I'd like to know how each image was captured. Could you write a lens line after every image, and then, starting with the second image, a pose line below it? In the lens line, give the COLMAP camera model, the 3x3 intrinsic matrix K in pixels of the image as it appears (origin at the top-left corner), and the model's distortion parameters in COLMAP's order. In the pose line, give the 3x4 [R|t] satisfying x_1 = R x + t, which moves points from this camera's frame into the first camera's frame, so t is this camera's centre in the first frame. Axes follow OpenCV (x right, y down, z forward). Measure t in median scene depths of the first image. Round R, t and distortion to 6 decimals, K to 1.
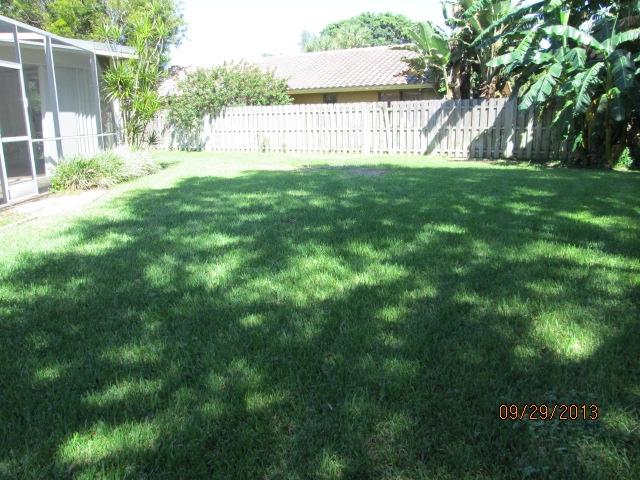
lens RADIAL K [[536.5, 0, 320.0], [0, 536.5, 240.0], [0, 0, 1]] dist [0.000292, 0.007538]
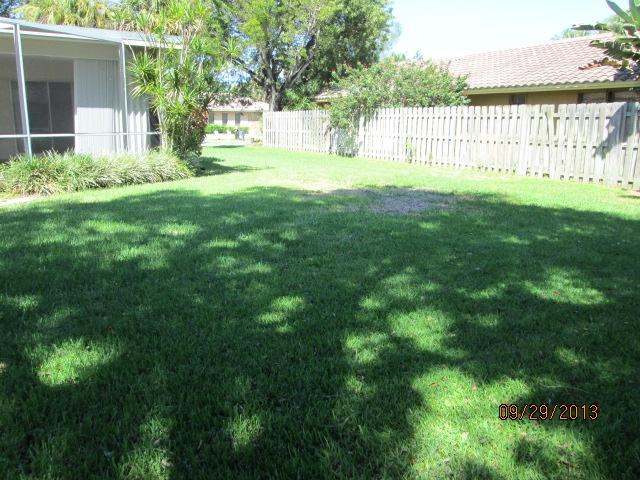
lens RADIAL K [[536.5, 0, 320.0], [0, 536.5, 240.0], [0, 0, 1]] dist [0.000292, 0.007538]
pose [[0.865420, 0.138036, -0.481659, 0.197258], [-0.140869, 0.989559, 0.030486, -0.052008], [0.480838, 0.041468, 0.875829, 0.211312]]
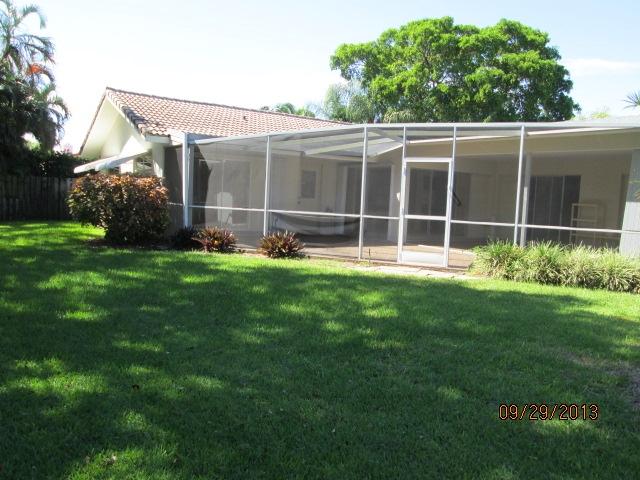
lens RADIAL K [[536.5, 0, 320.0], [0, 536.5, 240.0], [0, 0, 1]] dist [0.000292, 0.007538]
pose [[-0.464371, 0.077111, -0.882277, 0.272919], [-0.230020, 0.951515, 0.204229, -0.137302], [0.855249, 0.297779, -0.424119, 0.546042]]
